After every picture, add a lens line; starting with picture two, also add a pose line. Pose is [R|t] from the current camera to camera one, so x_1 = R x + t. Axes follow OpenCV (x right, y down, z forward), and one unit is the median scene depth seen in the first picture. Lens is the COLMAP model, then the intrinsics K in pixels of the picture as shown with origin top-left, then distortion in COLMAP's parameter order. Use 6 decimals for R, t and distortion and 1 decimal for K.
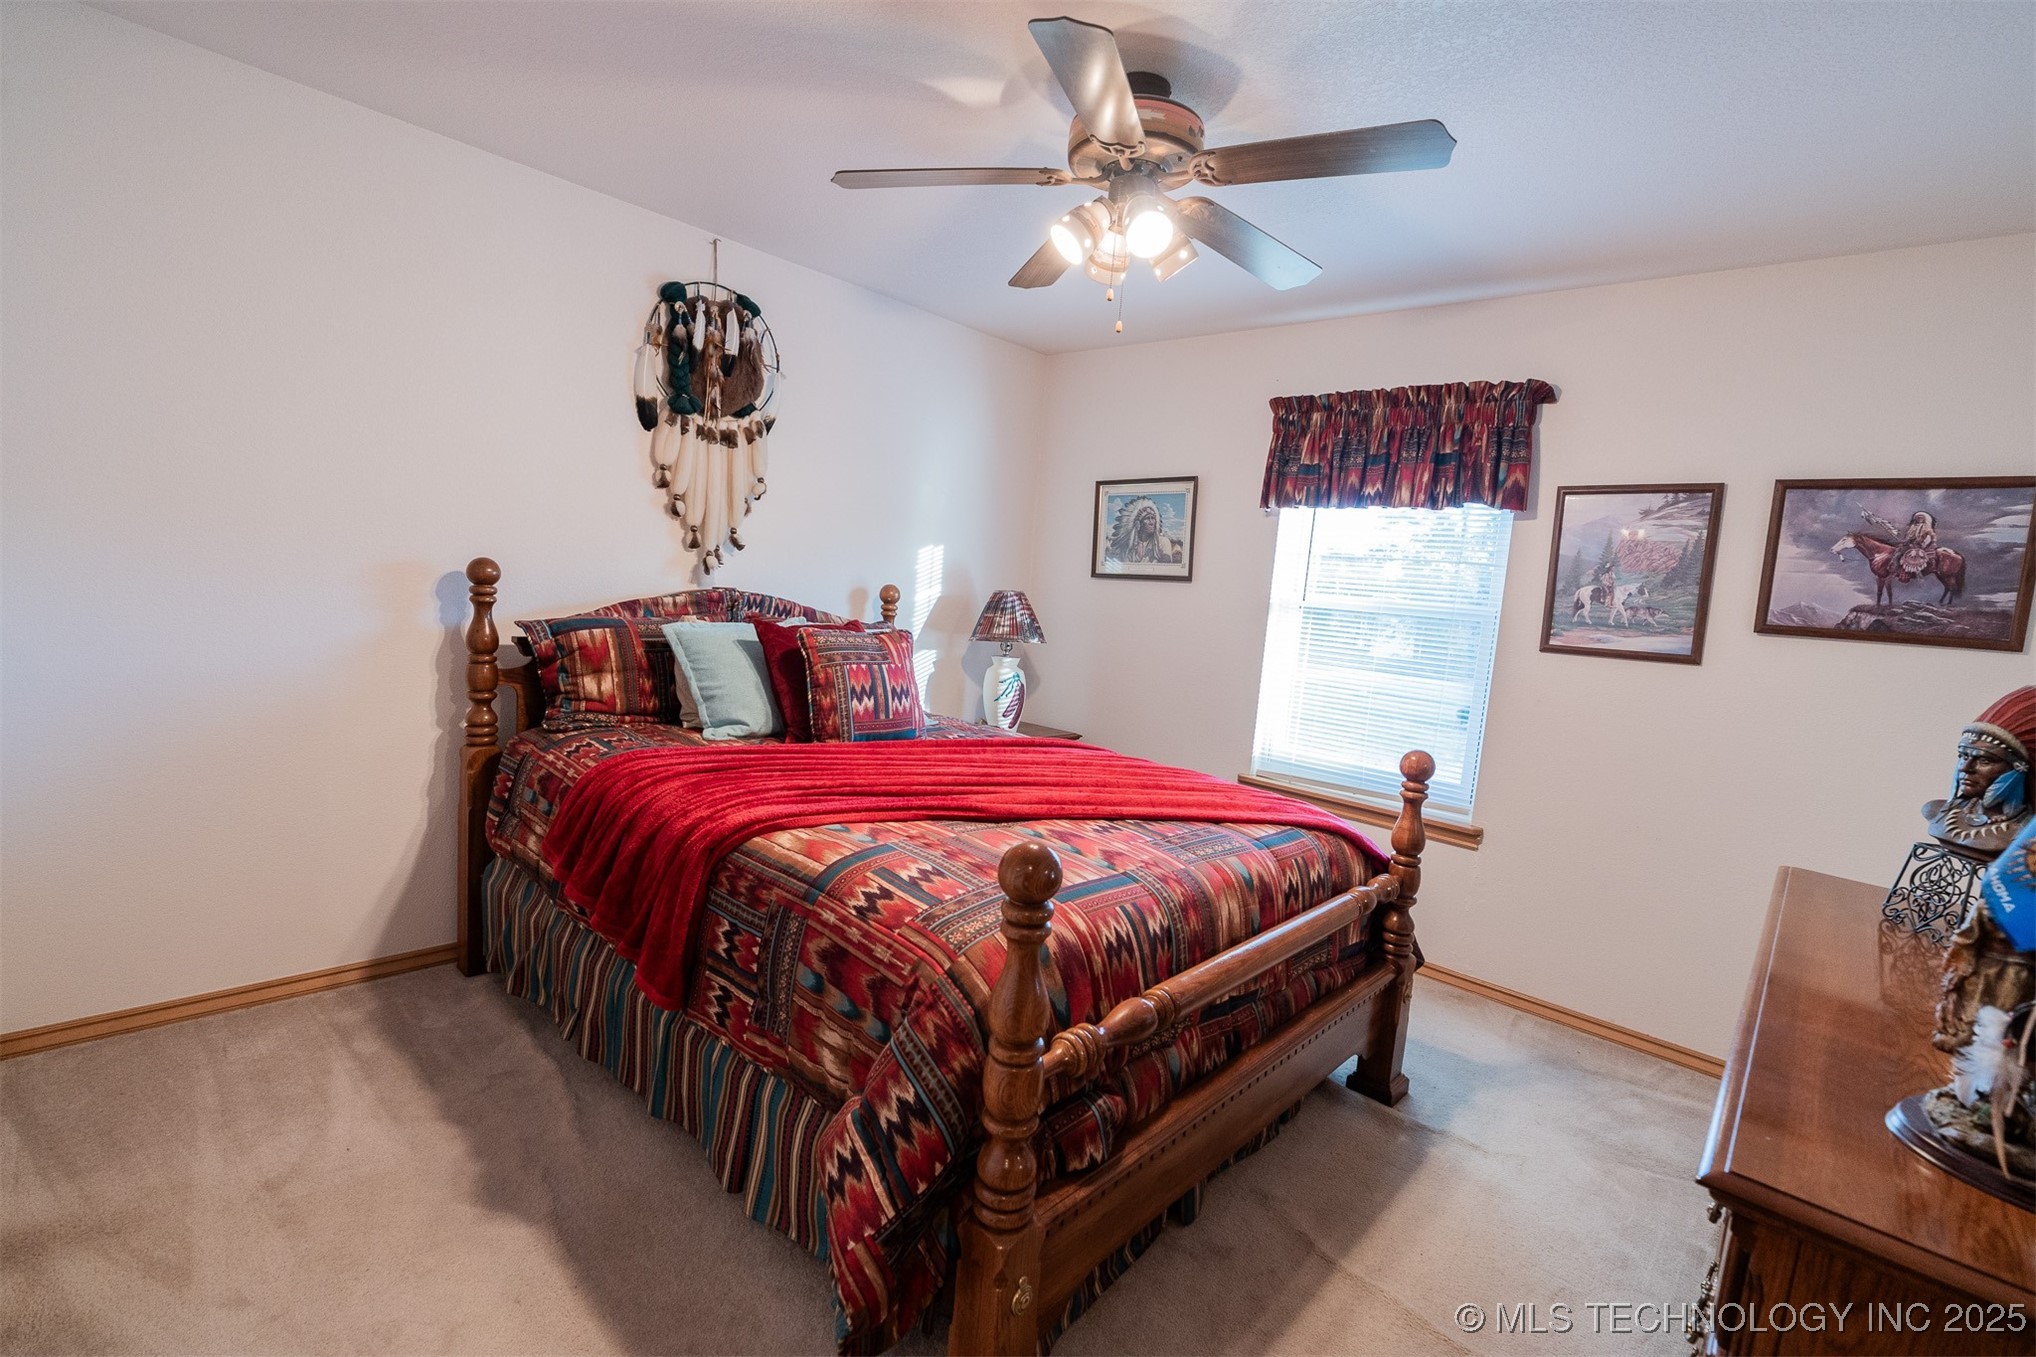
lens RADIAL K [[909.4, 0, 1021.9], [0, 909.4, 675.6], [0, 0, 1]] dist [-0.015288, 0.001023]
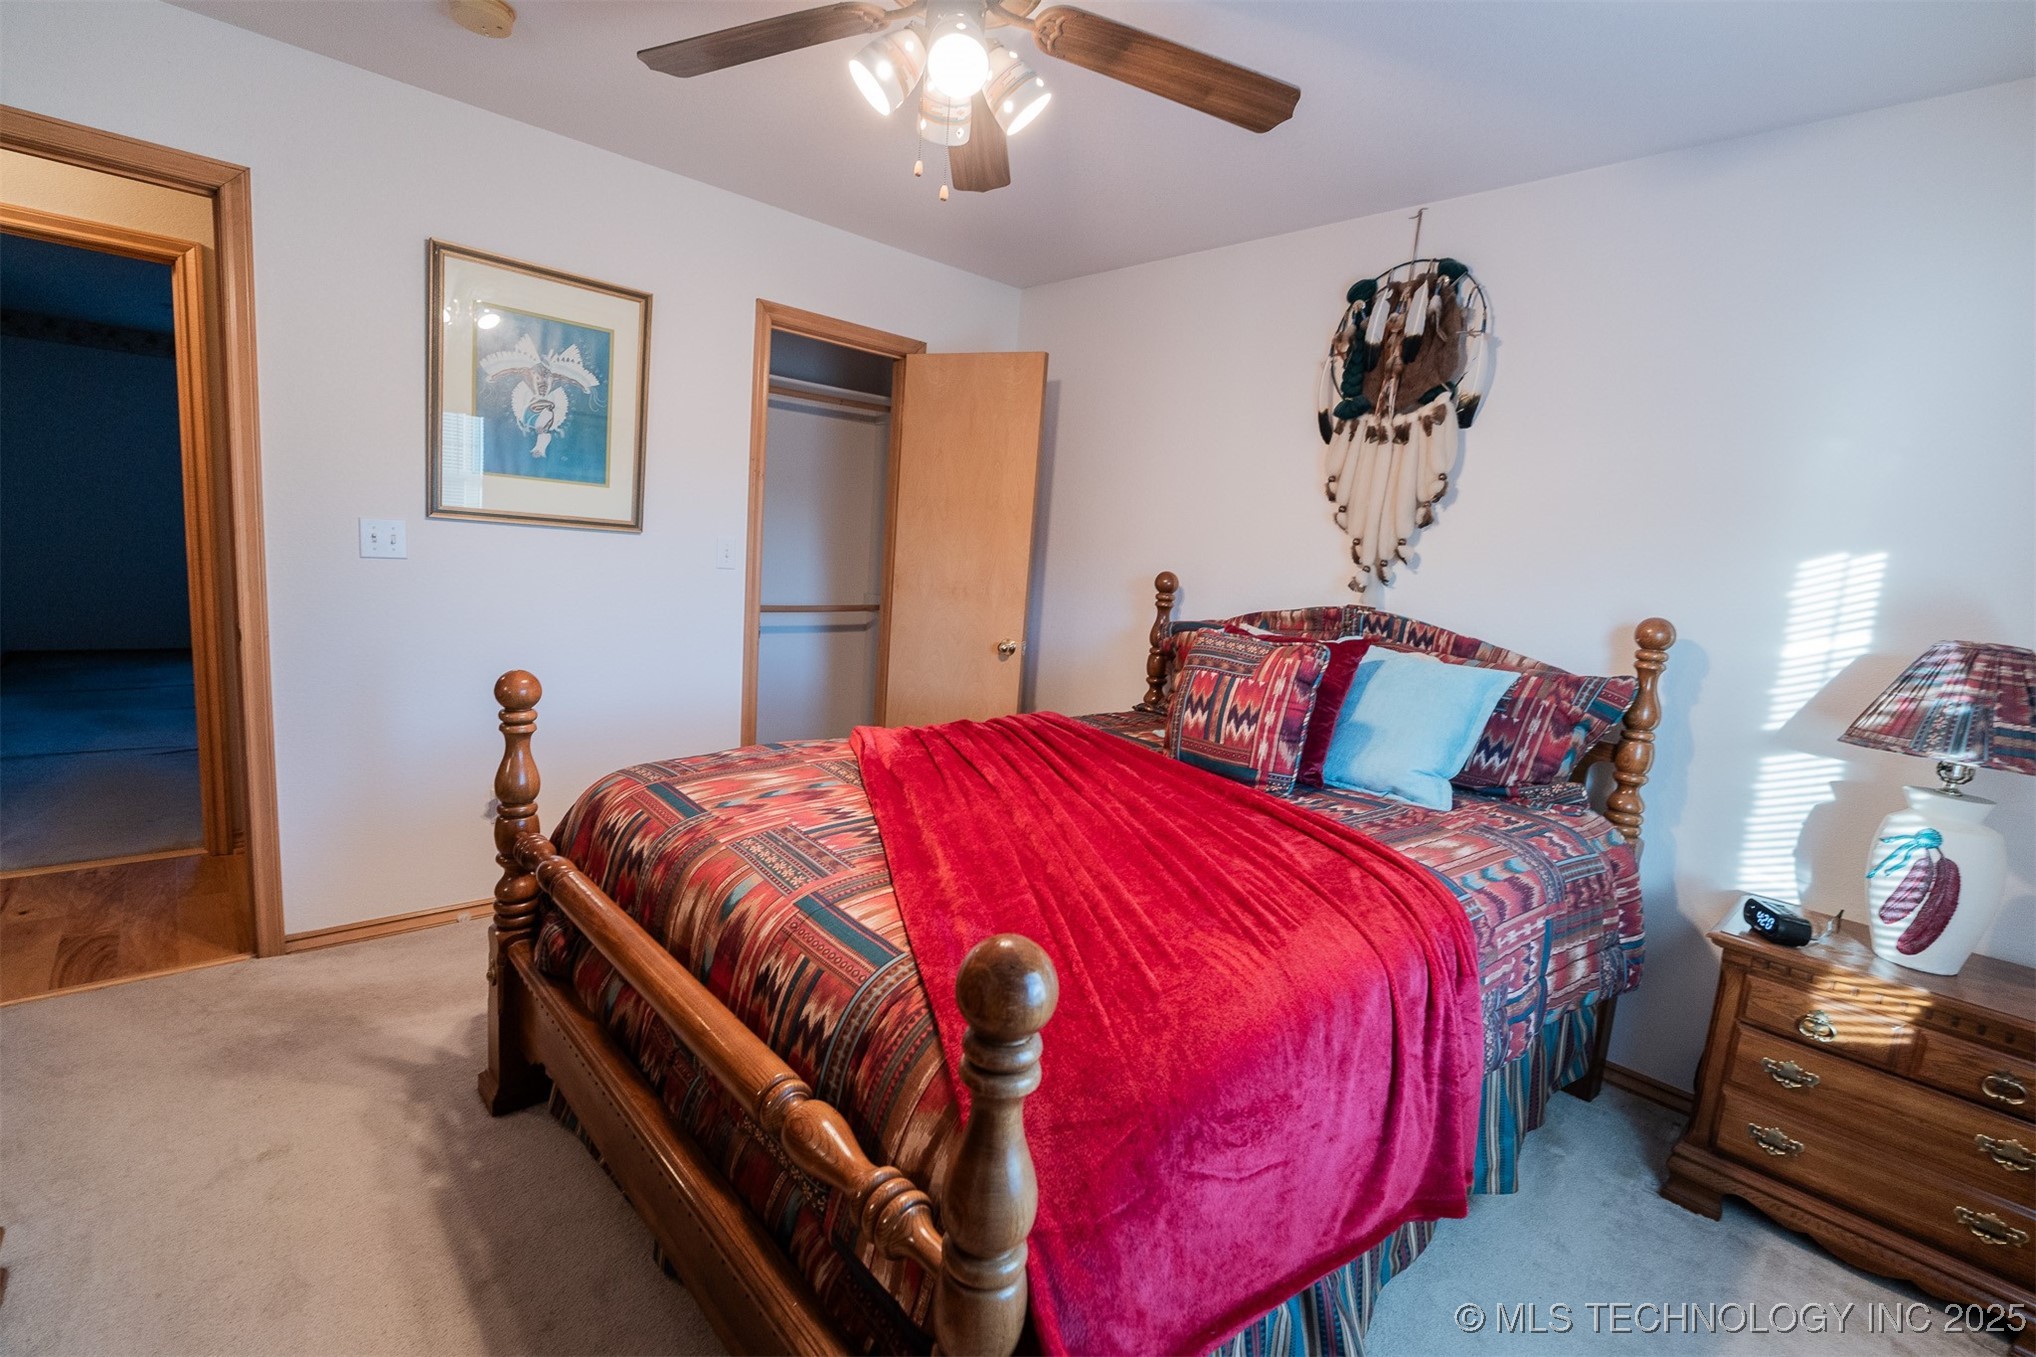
lens RADIAL K [[909.4, 0, 1021.9], [0, 909.4, 675.6], [0, 0, 1]] dist [-0.015288, 0.001023]
pose [[-0.078505, 0.049464, -0.995686, 0.670161], [-0.189444, 0.979829, 0.063613, -0.029452], [0.978748, 0.193621, -0.067551, 0.889508]]
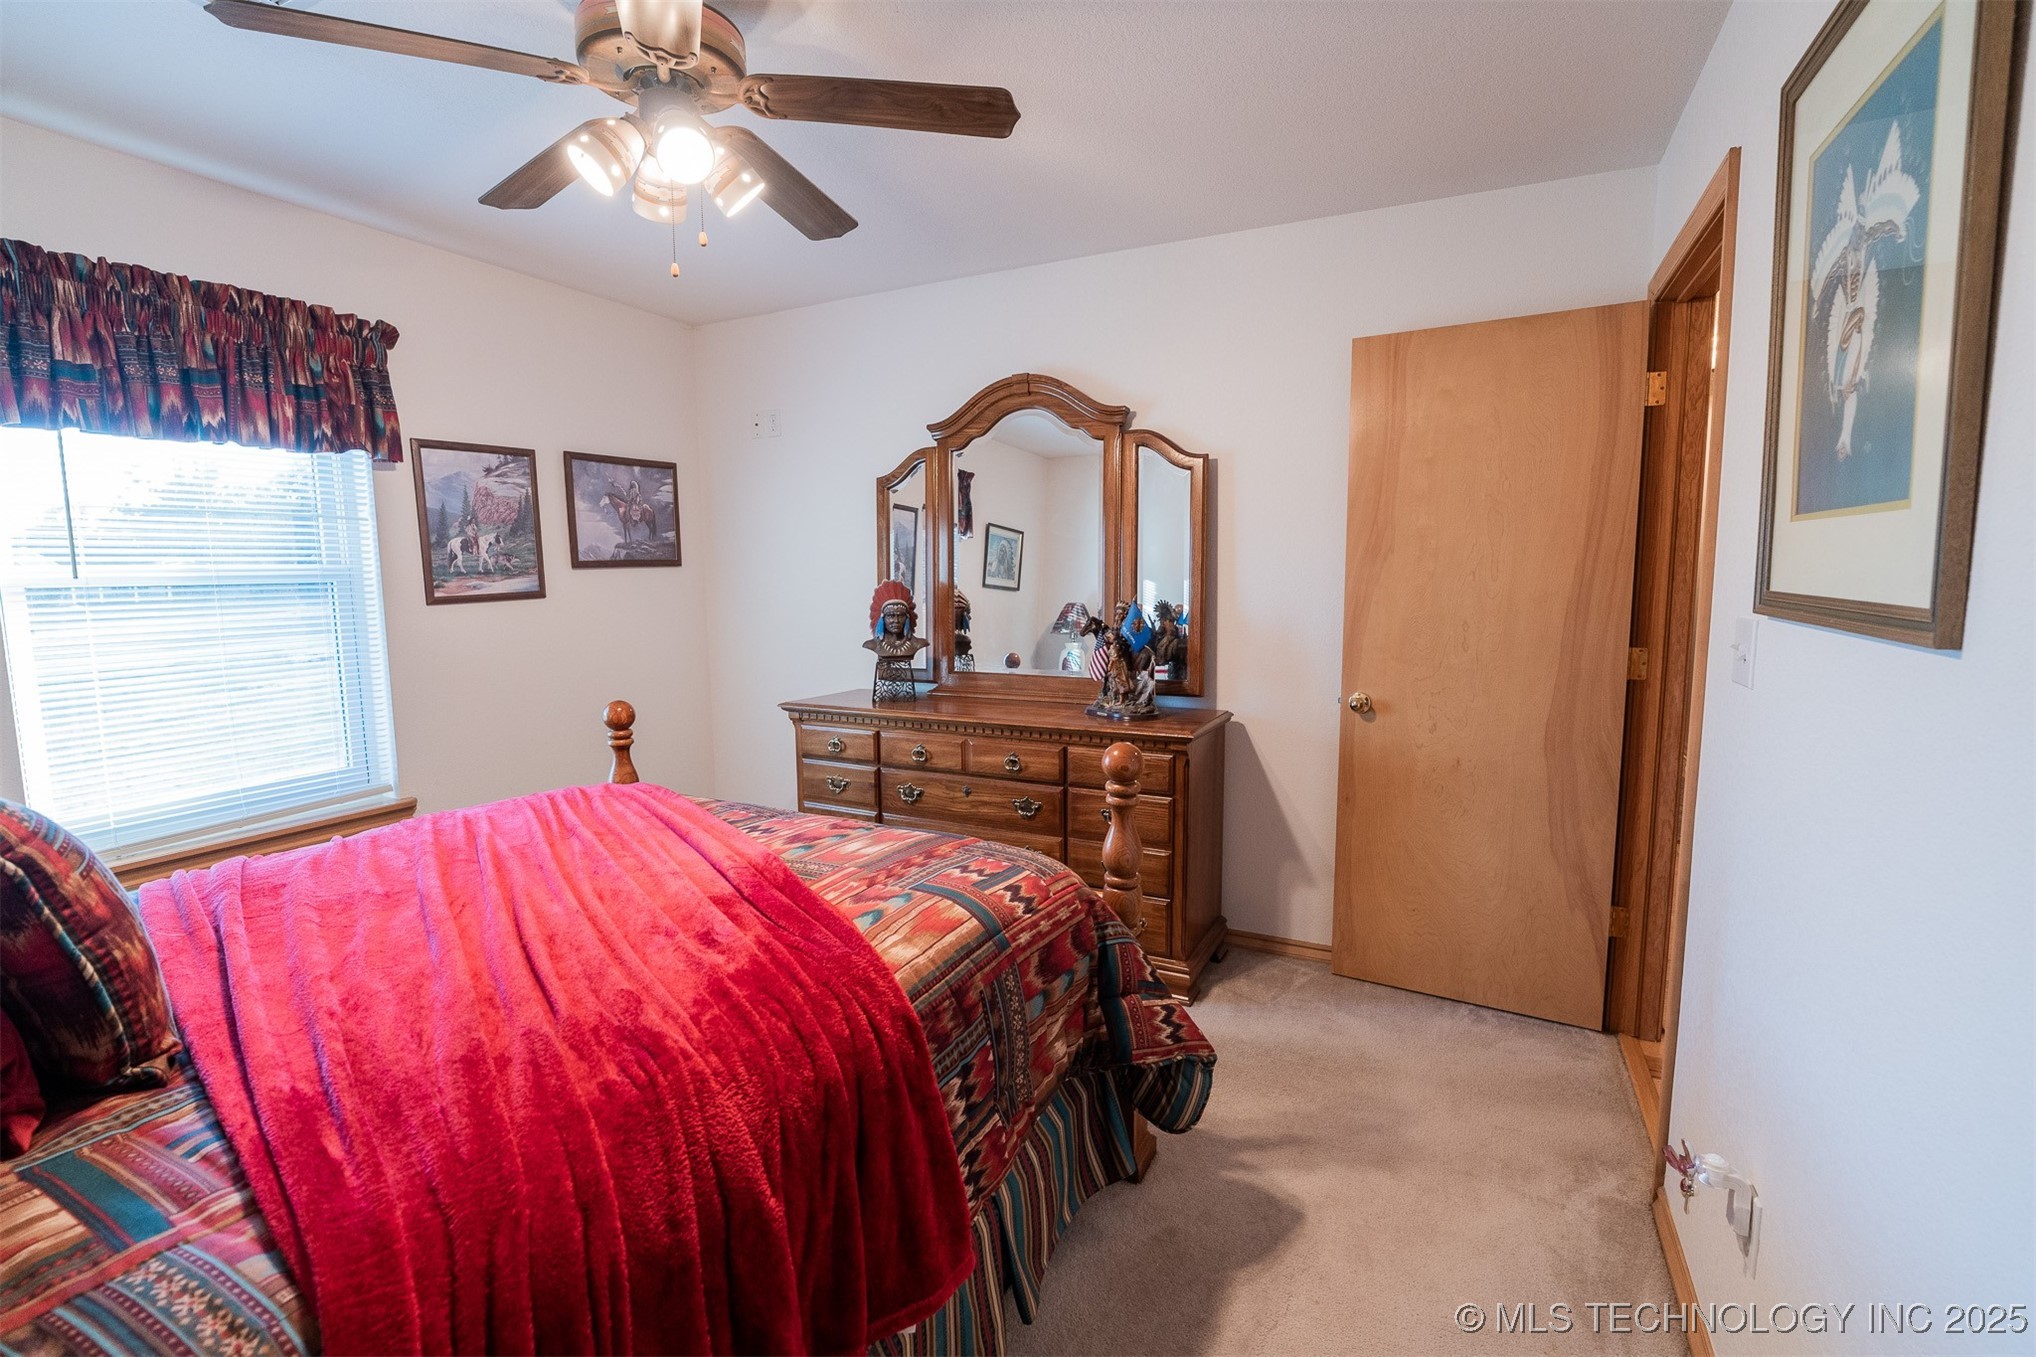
lens RADIAL K [[909.4, 0, 1021.9], [0, 909.4, 675.6], [0, 0, 1]] dist [-0.015288, 0.001023]
pose [[-0.272308, -0.192878, 0.942681, -0.628376], [0.088484, 0.970532, 0.224137, -0.130845], [-0.958133, 0.144447, -0.247217, 0.705097]]
